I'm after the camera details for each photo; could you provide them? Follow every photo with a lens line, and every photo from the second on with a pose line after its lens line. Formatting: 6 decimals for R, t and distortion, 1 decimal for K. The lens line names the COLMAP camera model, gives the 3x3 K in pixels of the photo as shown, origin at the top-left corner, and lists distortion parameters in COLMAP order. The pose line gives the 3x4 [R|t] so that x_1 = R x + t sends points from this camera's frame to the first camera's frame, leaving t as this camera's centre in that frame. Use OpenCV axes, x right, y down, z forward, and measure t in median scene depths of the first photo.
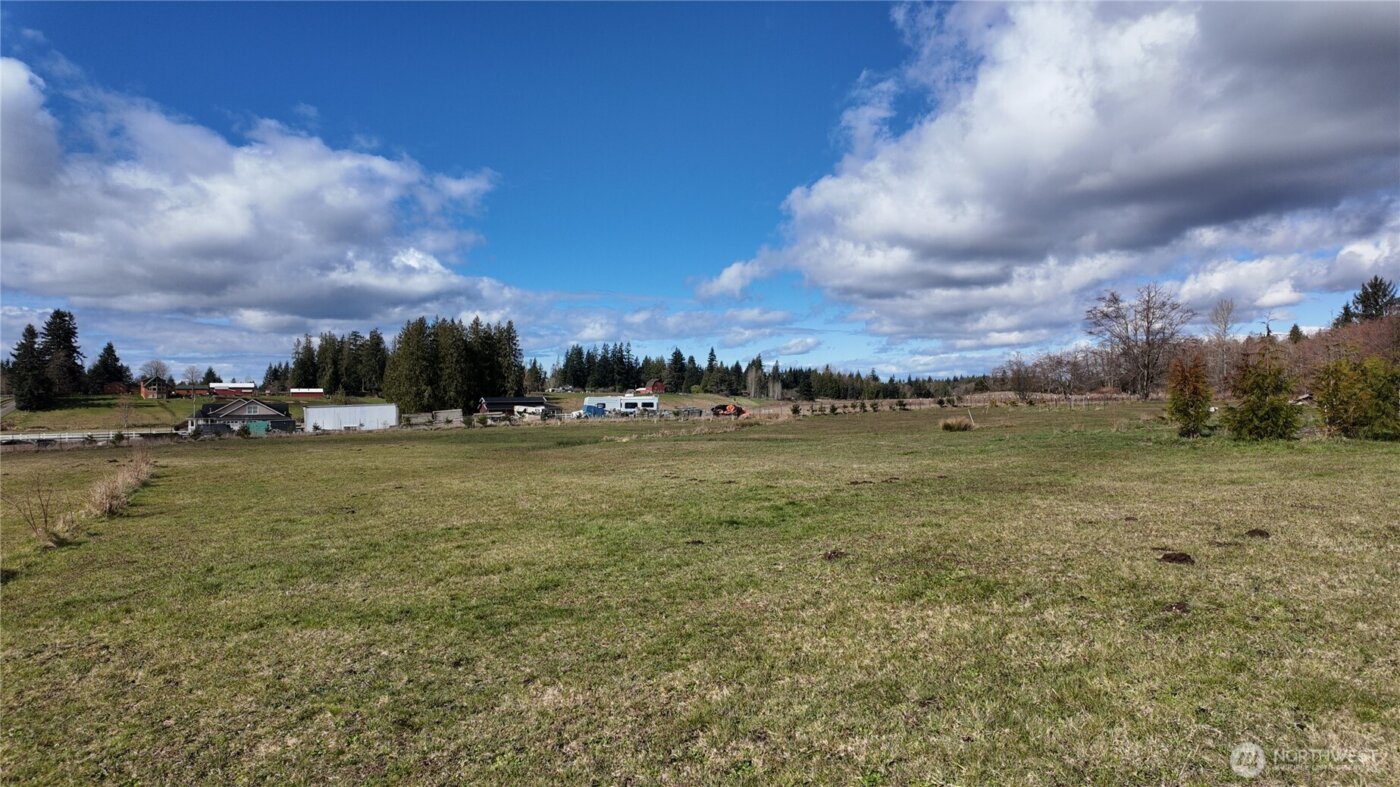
lens RADIAL K [[813.6, 0, 706.3], [0, 813.6, 400.9], [0, 0, 1]] dist [0.025154, -0.024143]
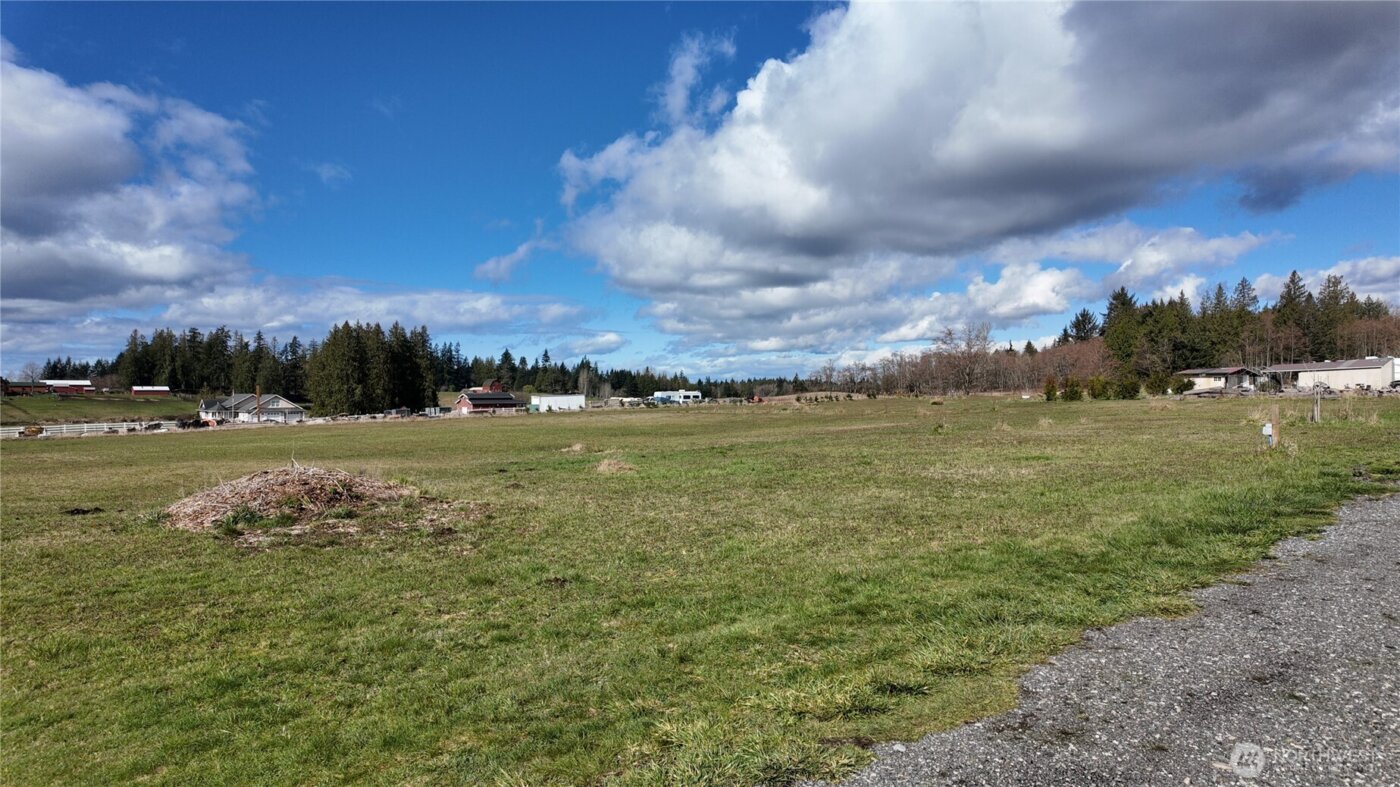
lens RADIAL K [[813.6, 0, 696.9], [0, 813.6, 372.7], [0, 0, 1]] dist [0.025154, -0.024143]
pose [[0.969581, 0.008435, 0.244627, -0.292679], [0.000030, 0.999402, -0.034580, 0.008259], [-0.244772, 0.033535, 0.969001, -0.336825]]
